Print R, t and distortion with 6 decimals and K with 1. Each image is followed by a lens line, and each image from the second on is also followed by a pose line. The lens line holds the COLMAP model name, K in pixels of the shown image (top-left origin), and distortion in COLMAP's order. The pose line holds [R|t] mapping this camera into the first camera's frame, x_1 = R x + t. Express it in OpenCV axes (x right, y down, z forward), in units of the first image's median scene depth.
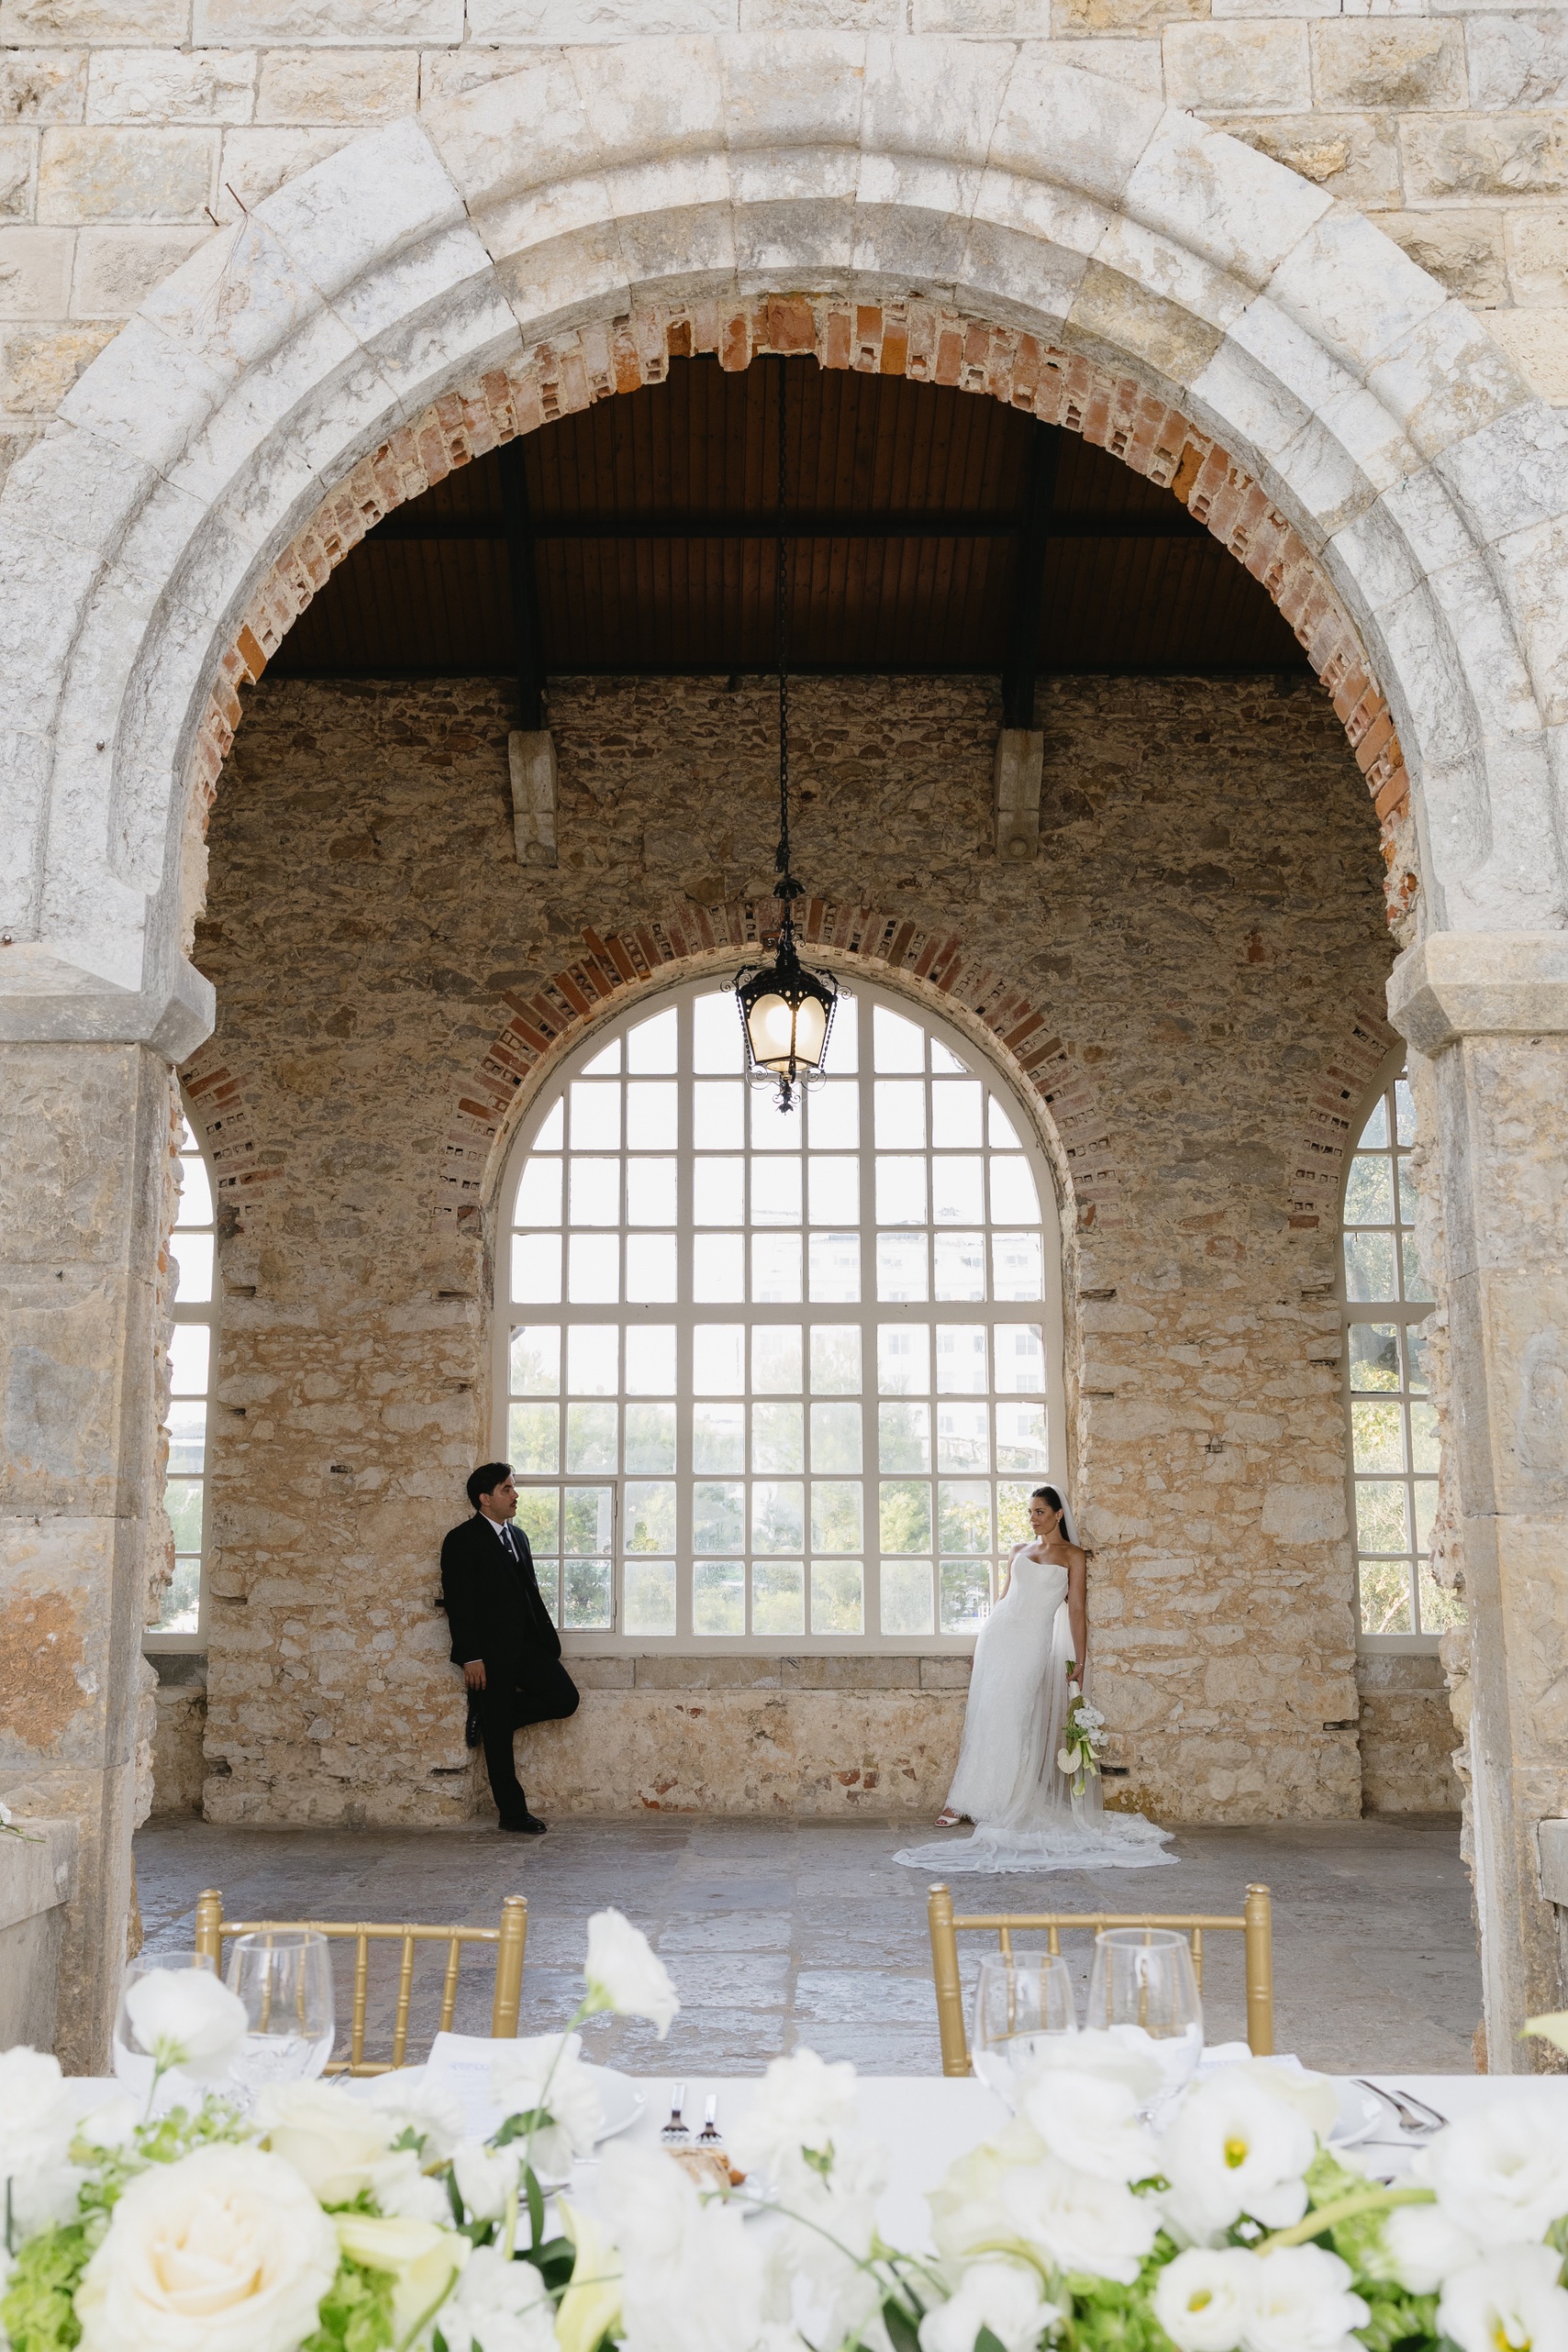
lens RADIAL K [[1948.7, 0, 750.1], [0, 1948.7, 1250.0], [0, 0, 1]] dist [-0.022601, 0.017949]
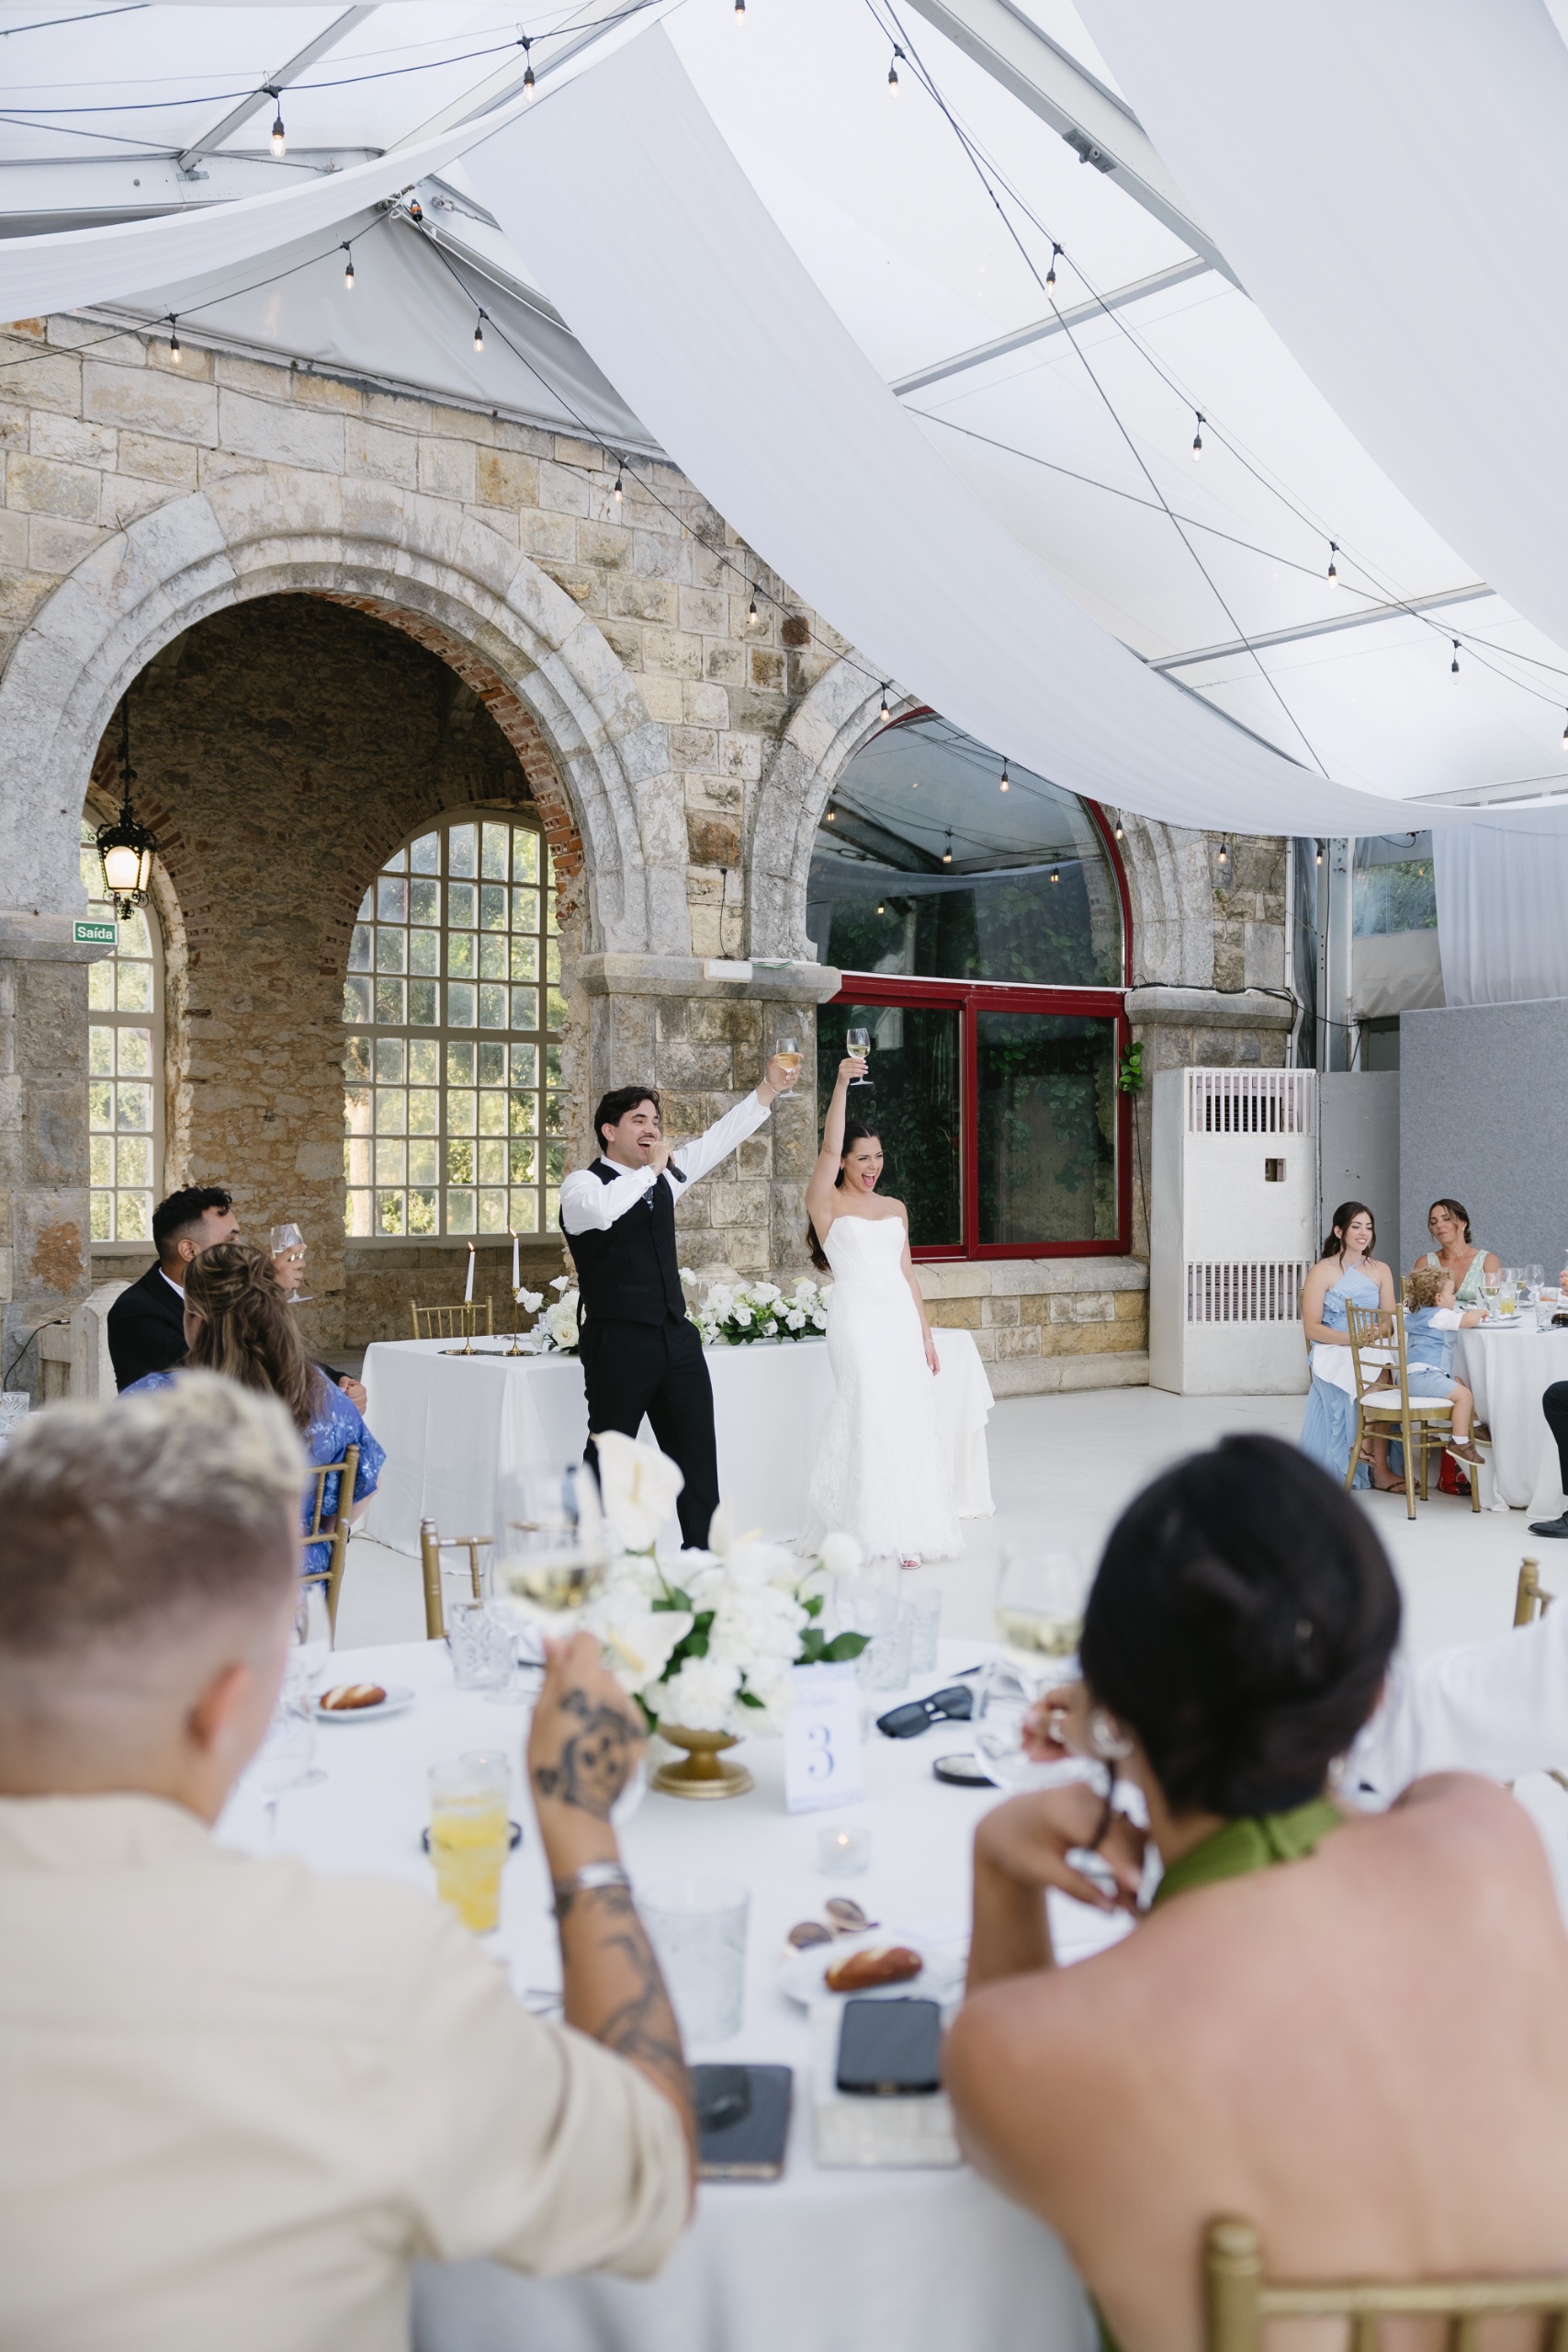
lens RADIAL K [[2951.2, 0, 784.5], [0, 2951.2, 1277.7], [0, 0, 1]] dist [0.011694, 0.016580]
pose [[0.763737, -0.027232, 0.644952, -0.948311], [-0.103031, 0.981159, 0.163434, -0.195275], [-0.637252, -0.191271, 0.746543, -1.009079]]
